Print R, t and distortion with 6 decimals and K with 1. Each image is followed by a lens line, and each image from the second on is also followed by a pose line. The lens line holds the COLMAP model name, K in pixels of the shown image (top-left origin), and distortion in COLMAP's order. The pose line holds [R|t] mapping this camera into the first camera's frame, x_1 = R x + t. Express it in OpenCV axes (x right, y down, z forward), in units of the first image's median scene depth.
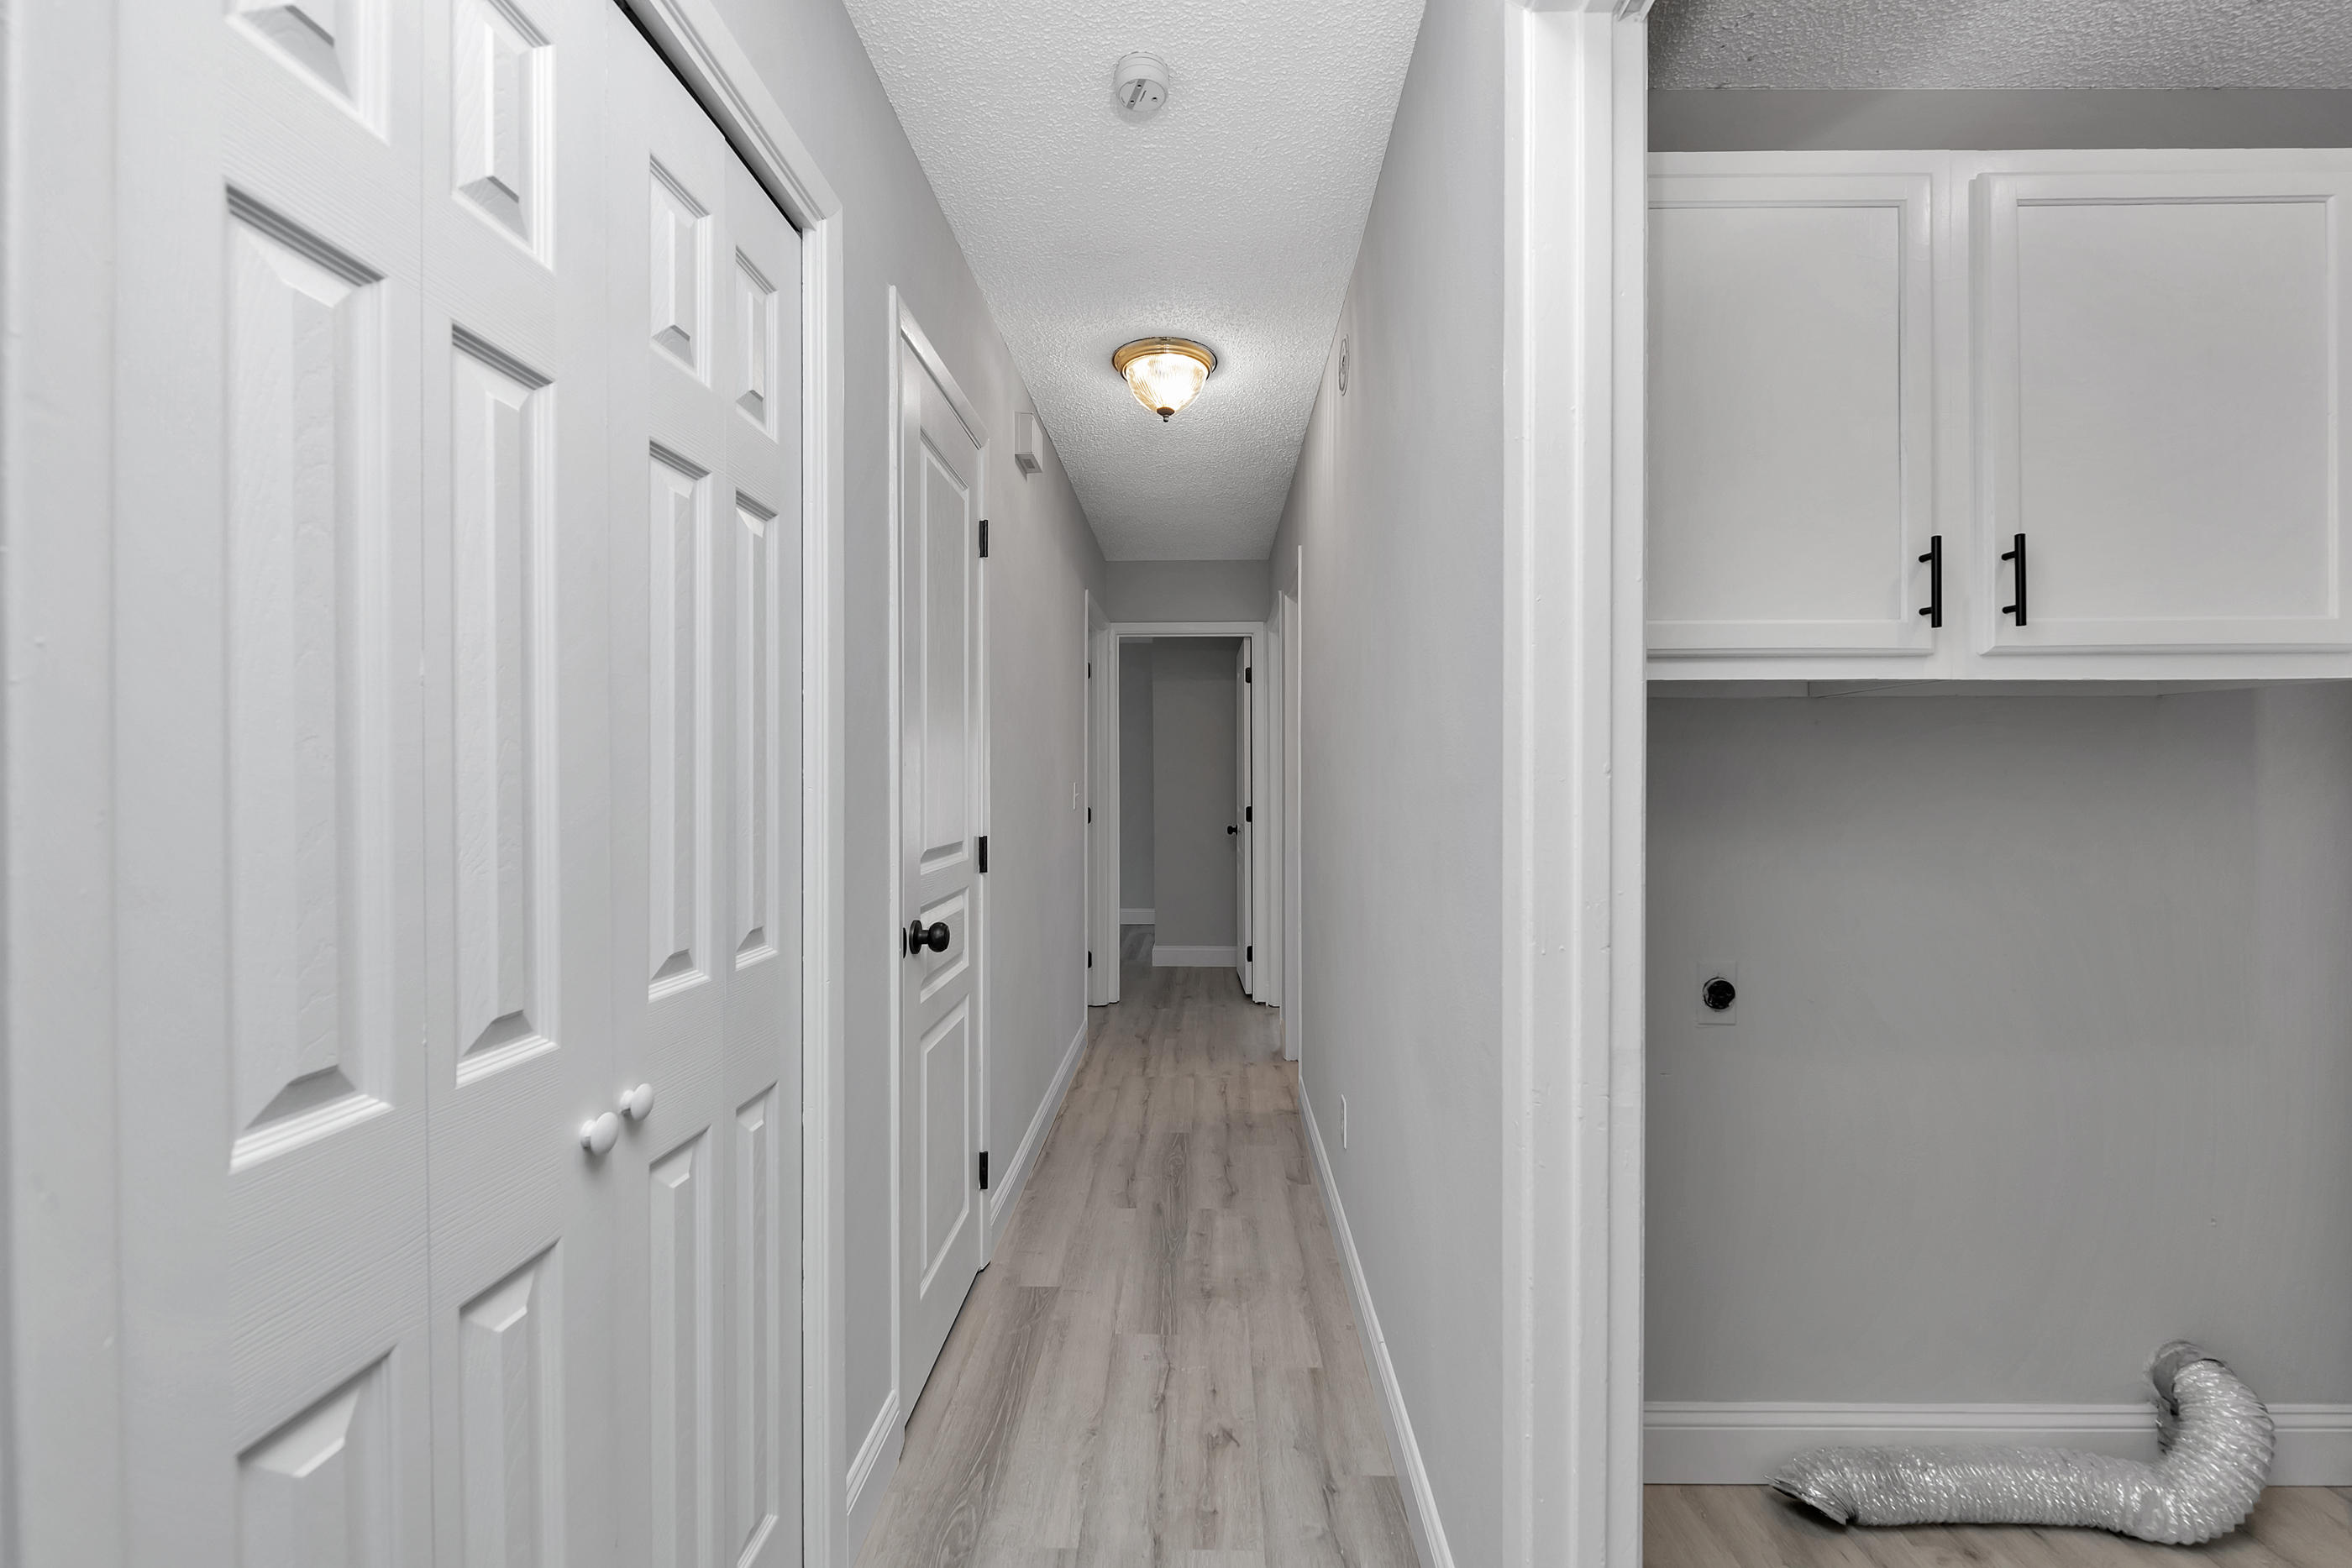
lens RADIAL K [[946.9, 0, 1179.9], [0, 946.9, 771.5], [0, 0, 1]] dist [-0.000699, -0.000101]
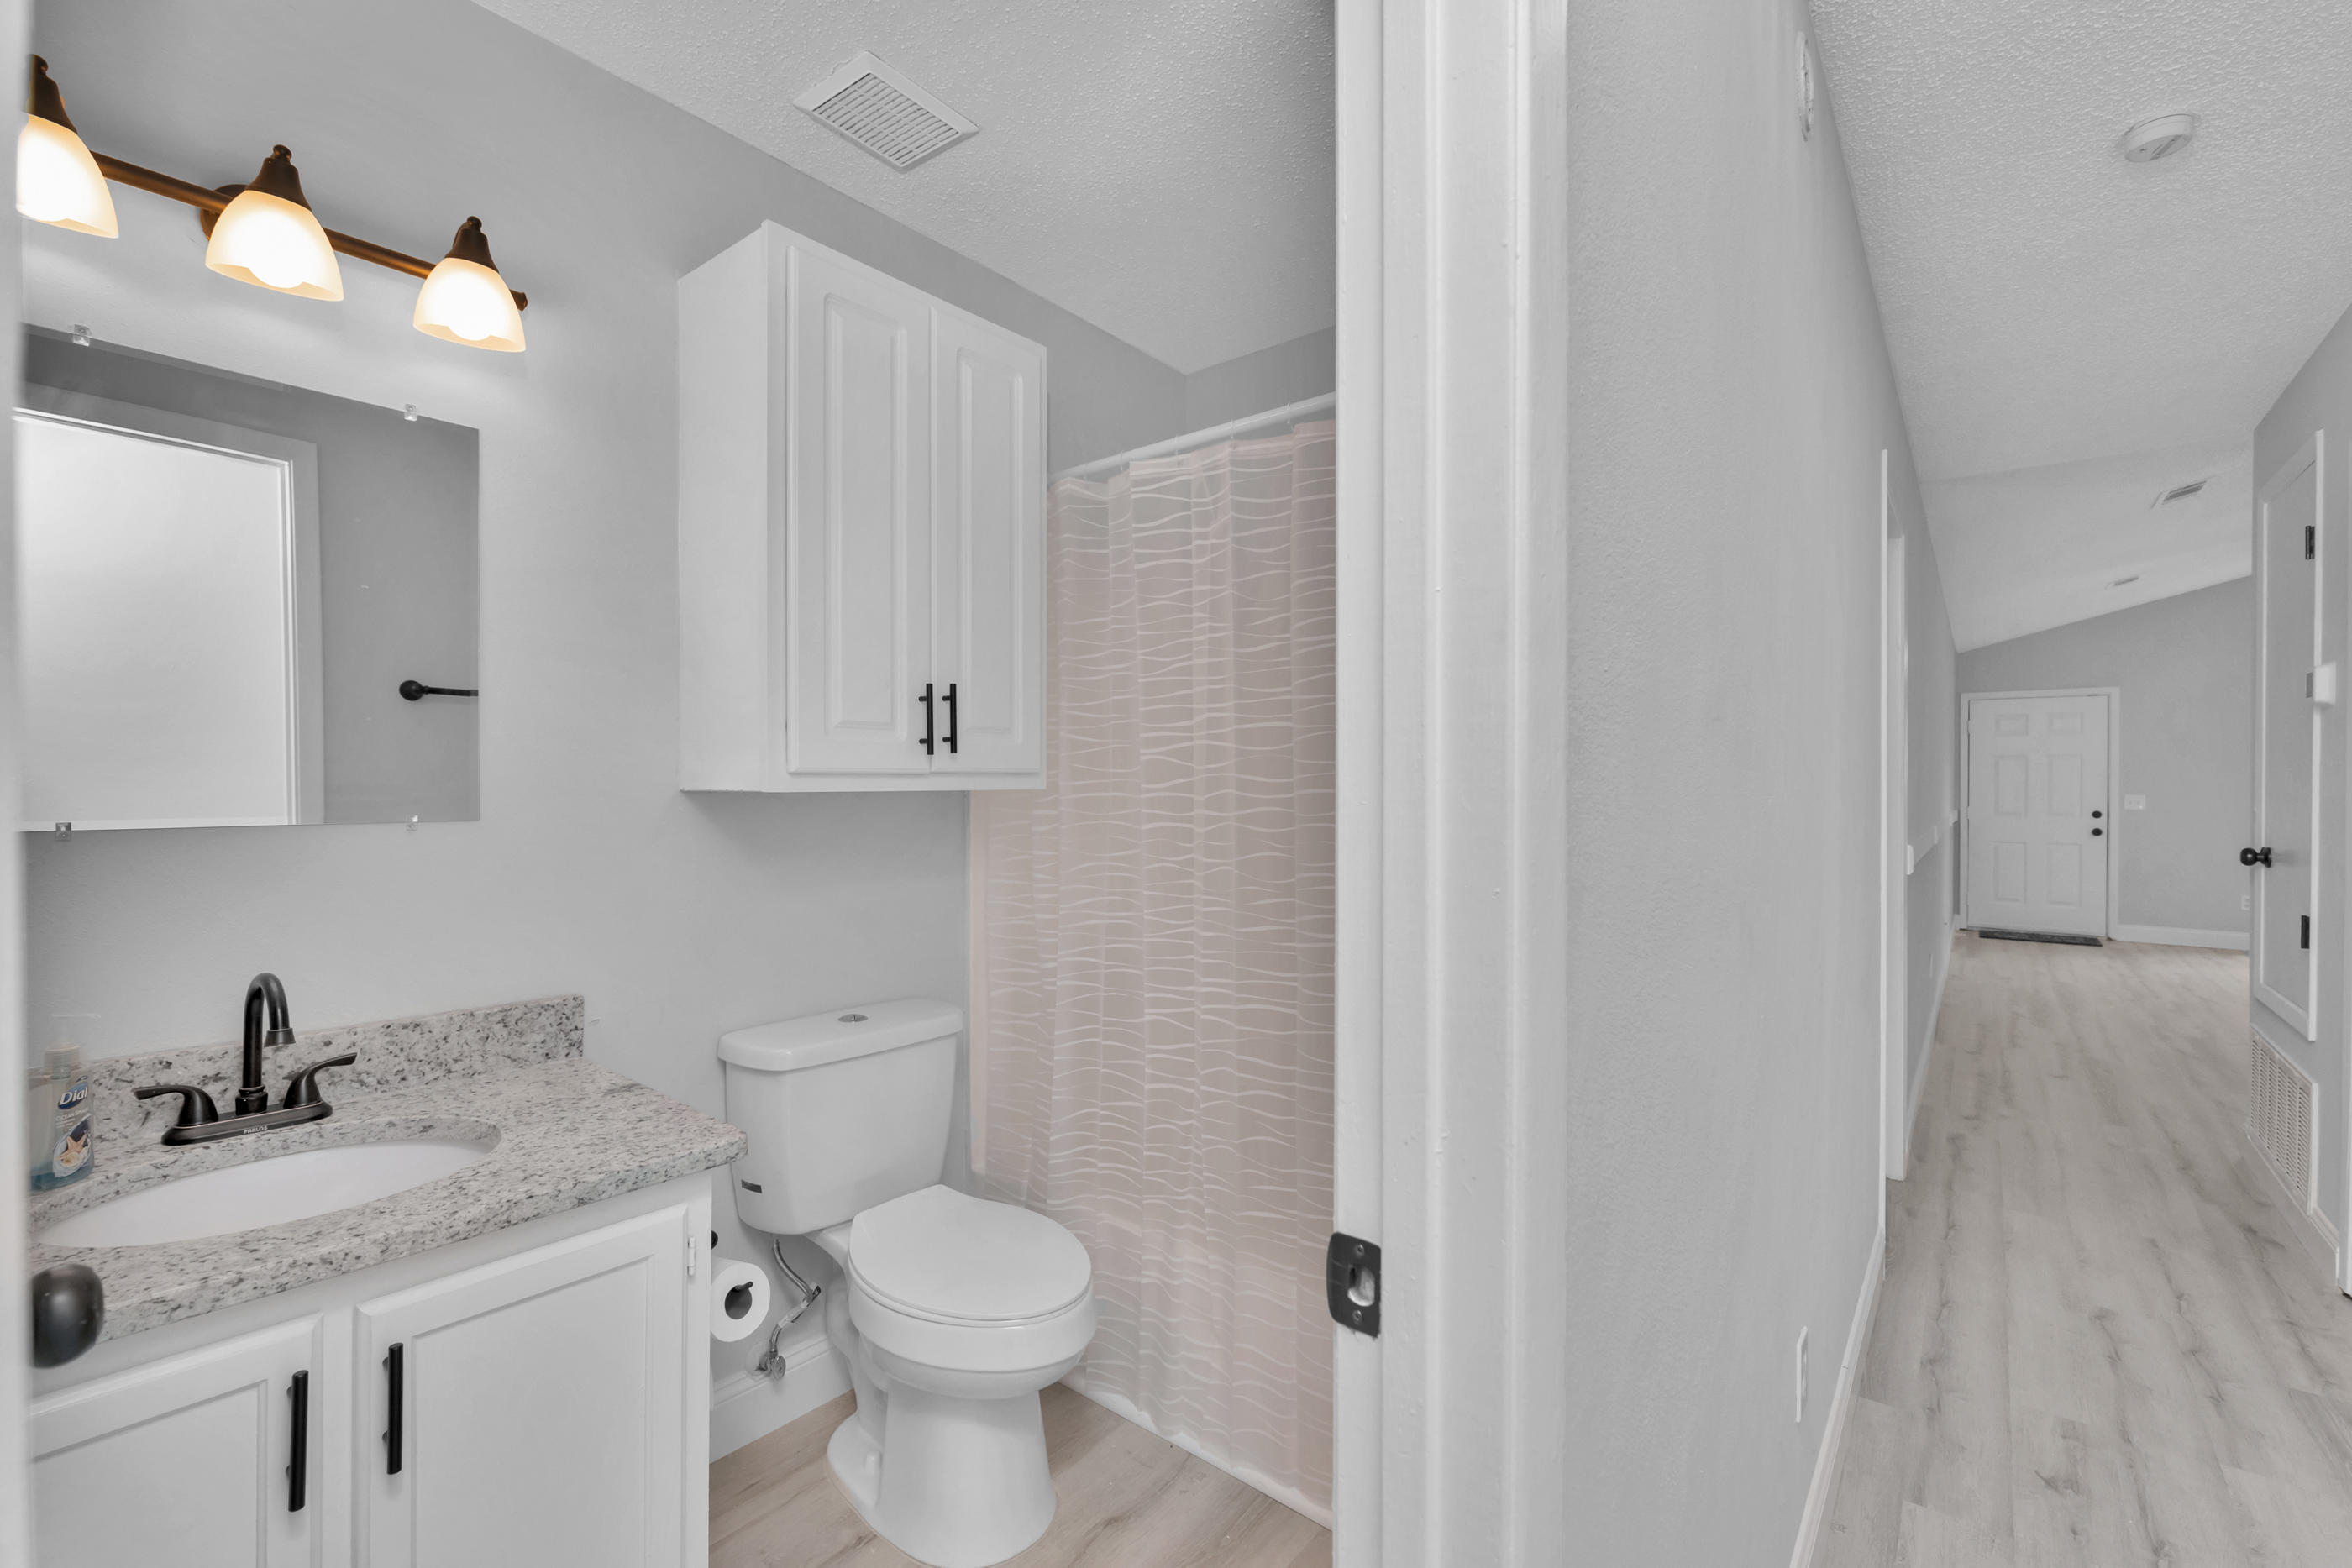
lens RADIAL K [[991.1, 0, 1176.0], [0, 991.1, 784.0], [0, 0, 1]] dist [-0.000486, -0.000282]
pose [[-0.791488, -0.011080, 0.611085, 0.148310], [-0.009645, 0.999938, 0.005638, -0.003751], [-0.611109, -0.001432, -0.791545, 2.350801]]
